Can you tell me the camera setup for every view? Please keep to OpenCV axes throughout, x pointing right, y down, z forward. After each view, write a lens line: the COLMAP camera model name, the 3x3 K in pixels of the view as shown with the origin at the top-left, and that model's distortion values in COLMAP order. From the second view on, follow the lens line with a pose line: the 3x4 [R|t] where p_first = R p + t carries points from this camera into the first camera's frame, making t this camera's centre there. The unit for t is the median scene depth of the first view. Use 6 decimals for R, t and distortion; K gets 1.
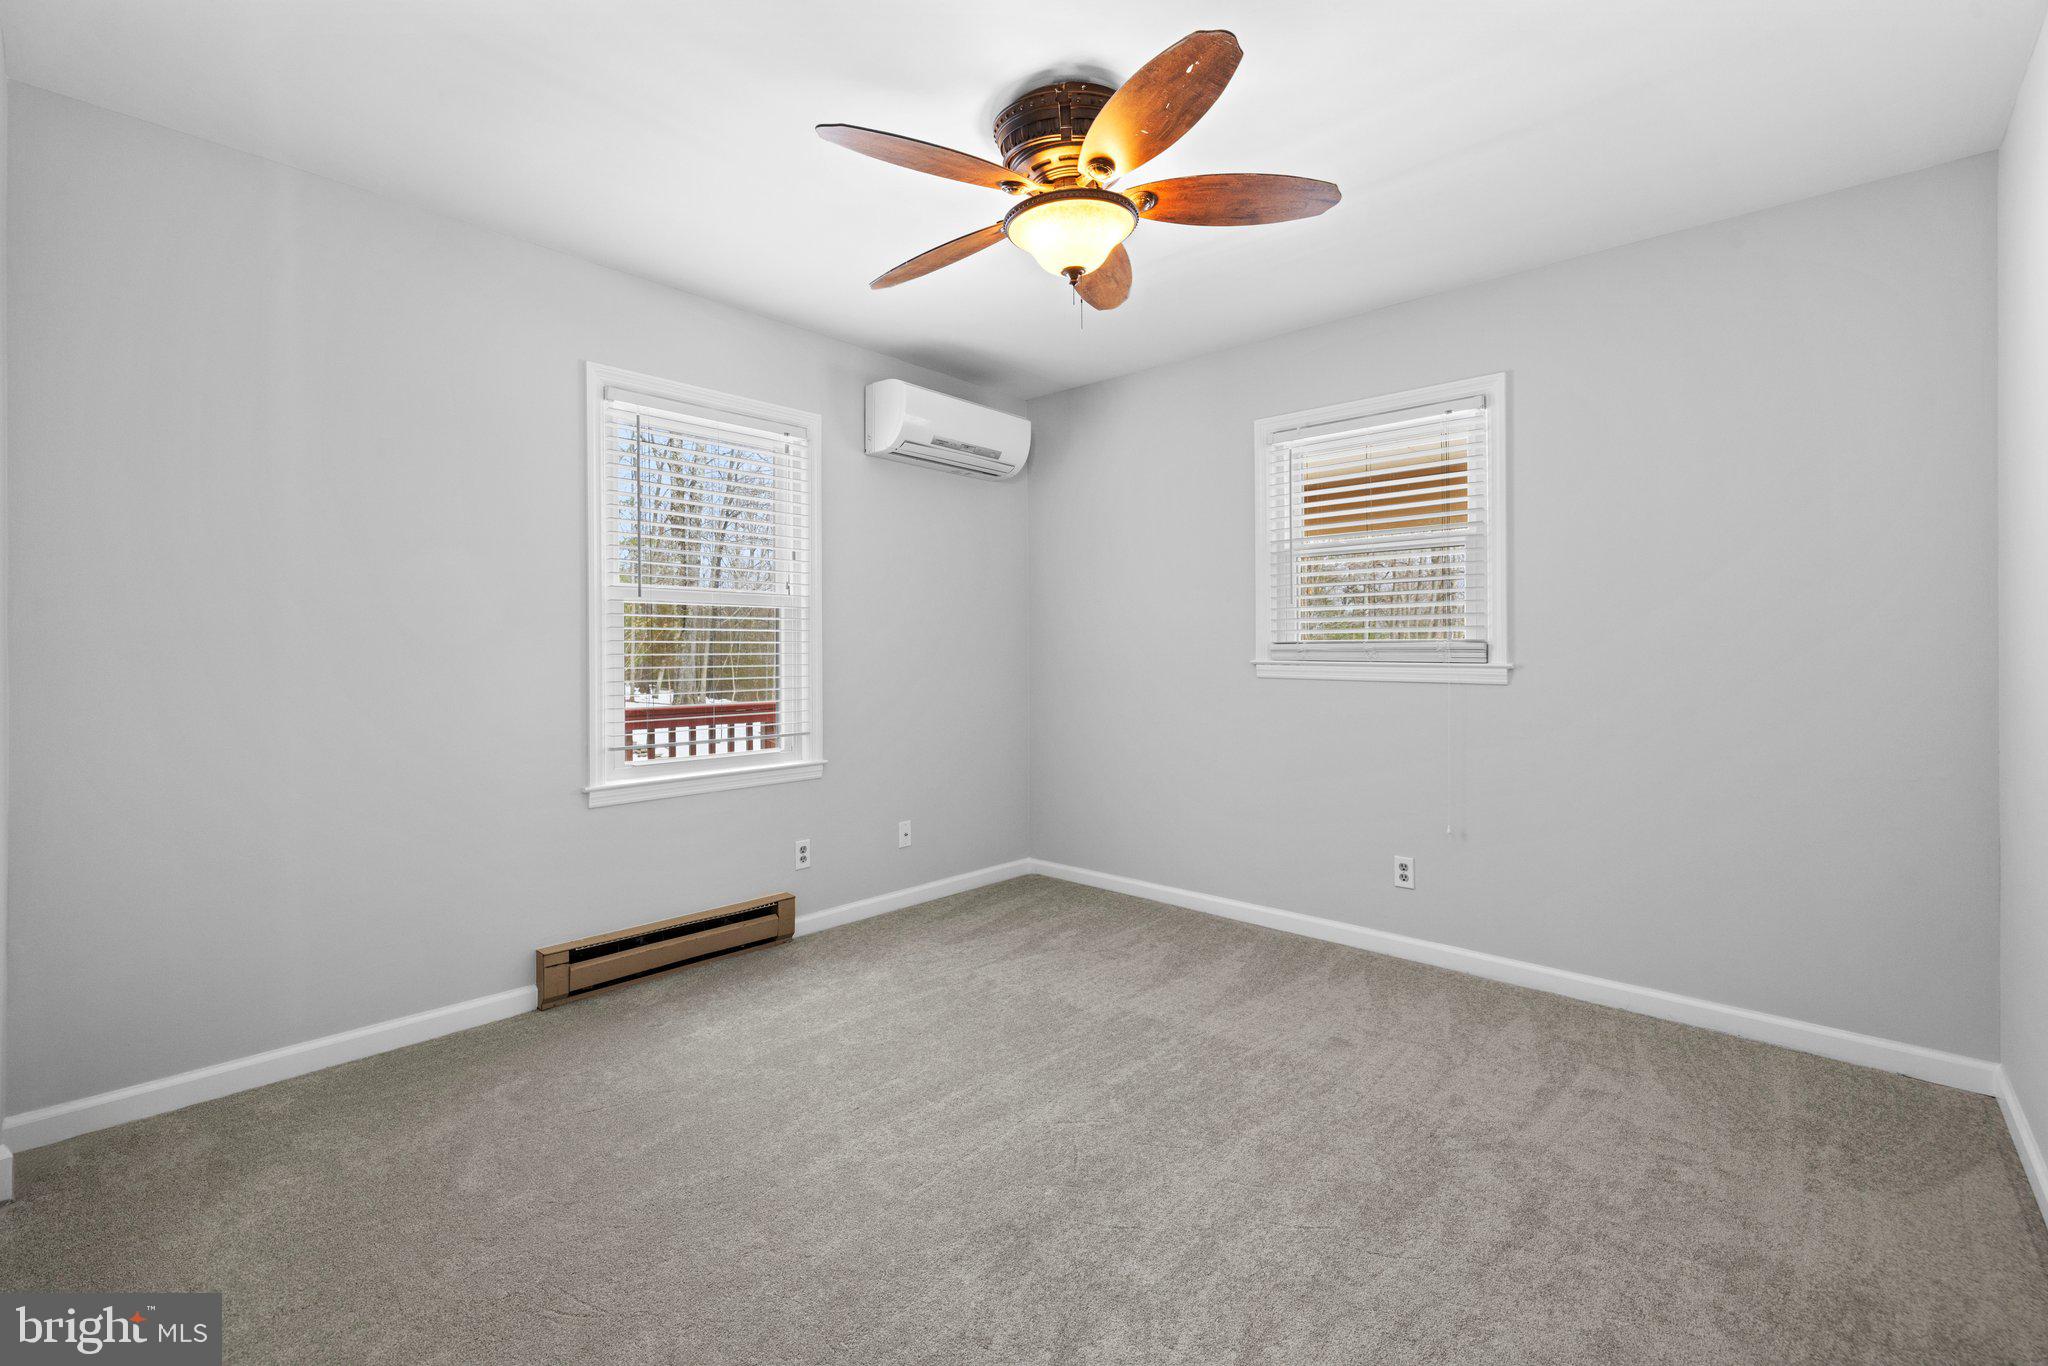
lens RADIAL K [[894.6, 0, 1010.5], [0, 894.6, 651.3], [0, 0, 1]] dist [-0.000648, 0.000907]
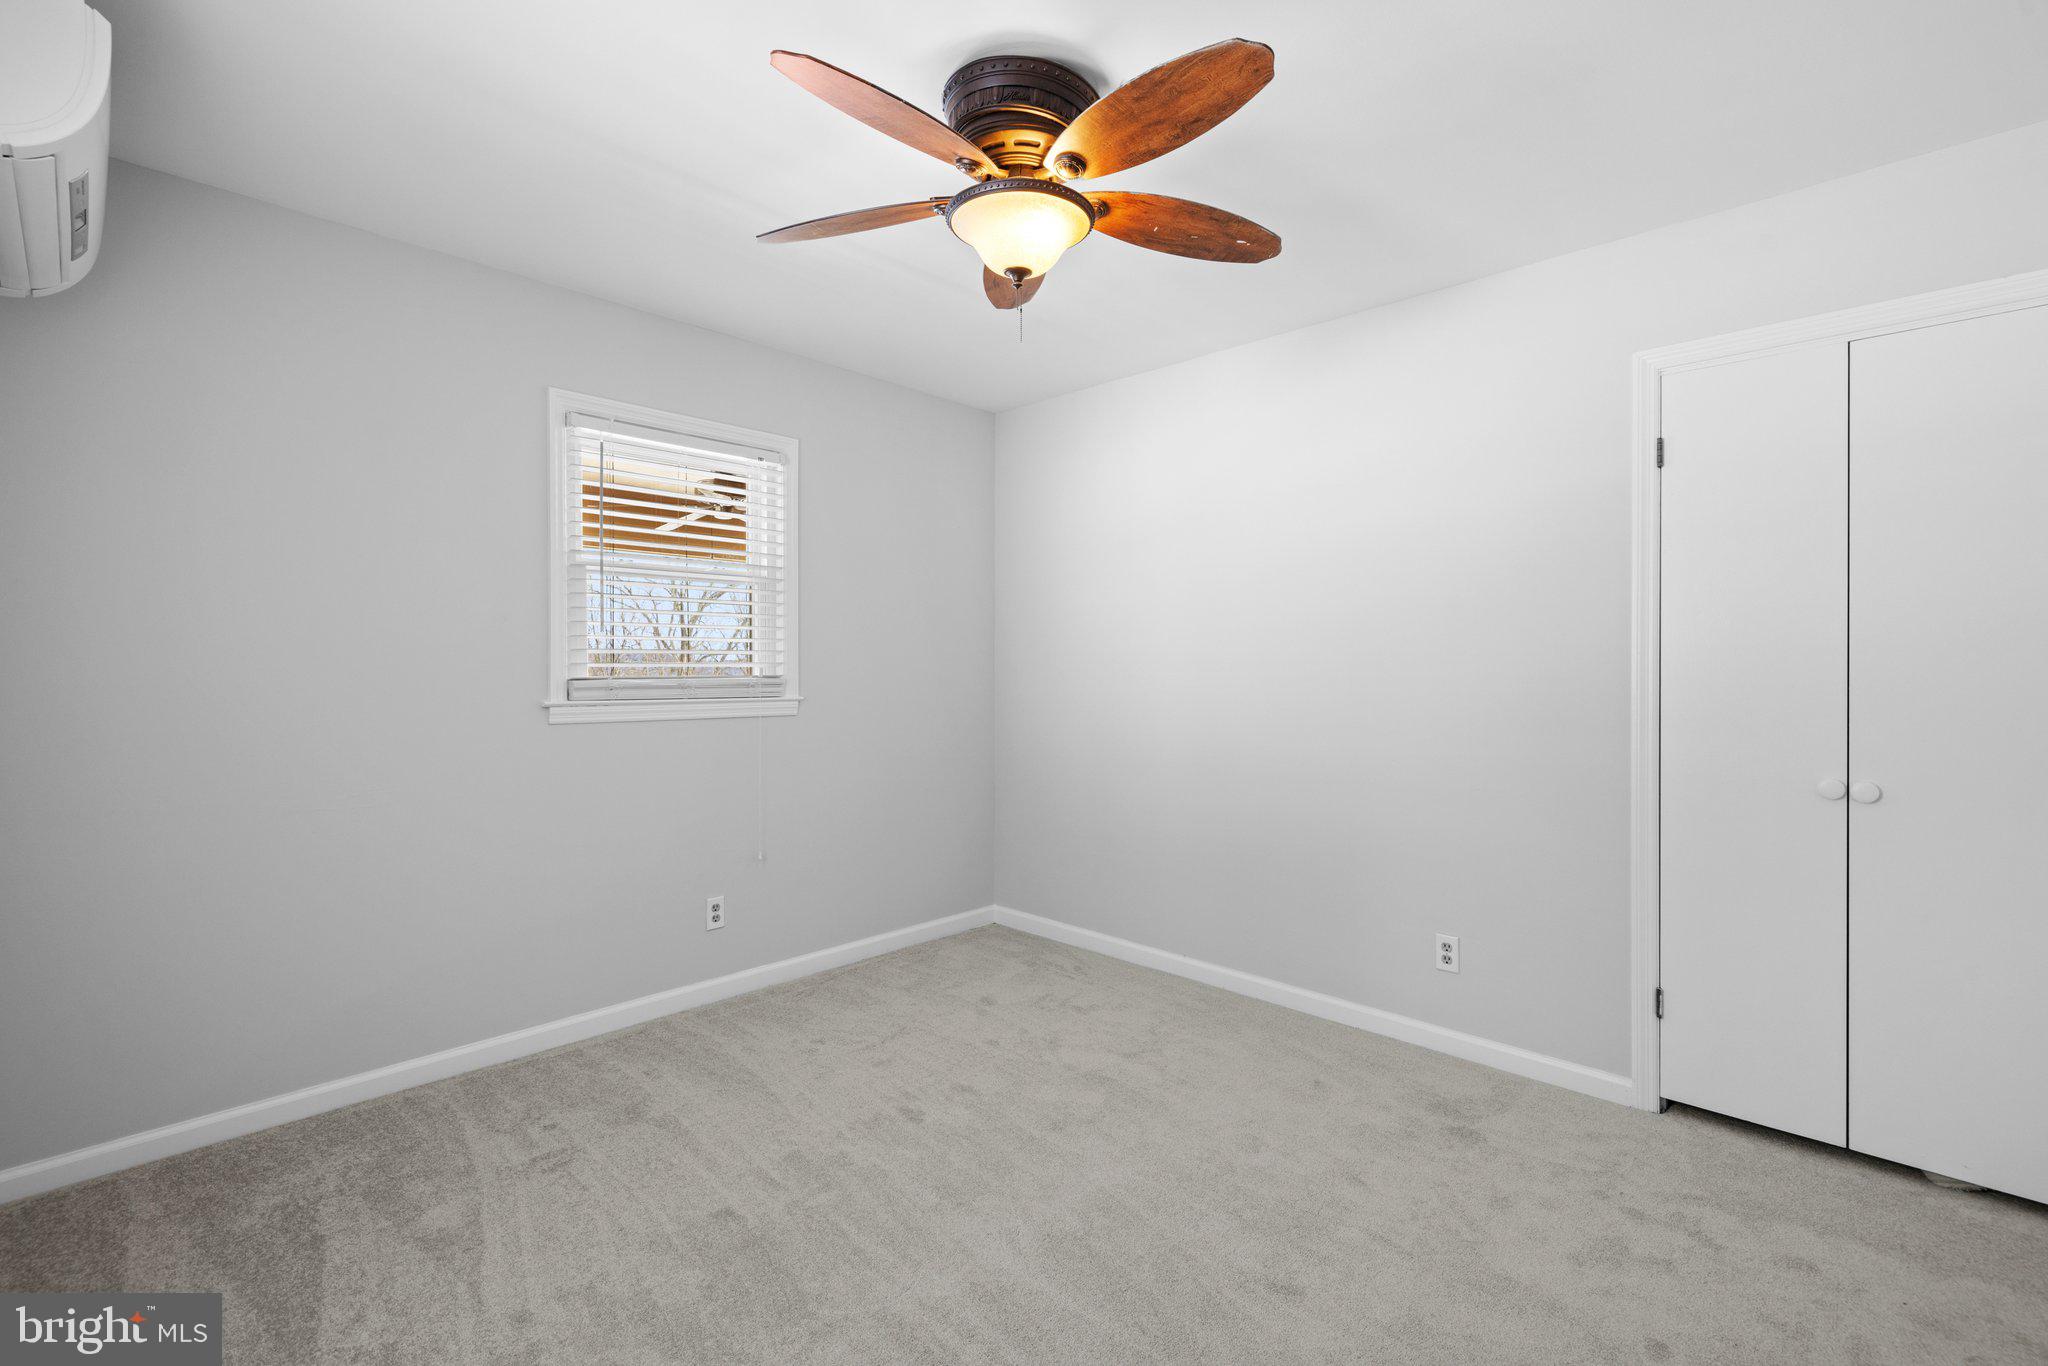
lens RADIAL K [[894.6, 0, 1020.1], [0, 894.6, 671.6], [0, 0, 1]] dist [-0.000648, 0.000907]
pose [[0.016049, -0.000369, 0.999871, -0.558165], [0.004695, 0.999989, 0.000293, -0.016331], [-0.999860, 0.004690, 0.016051, 0.683403]]
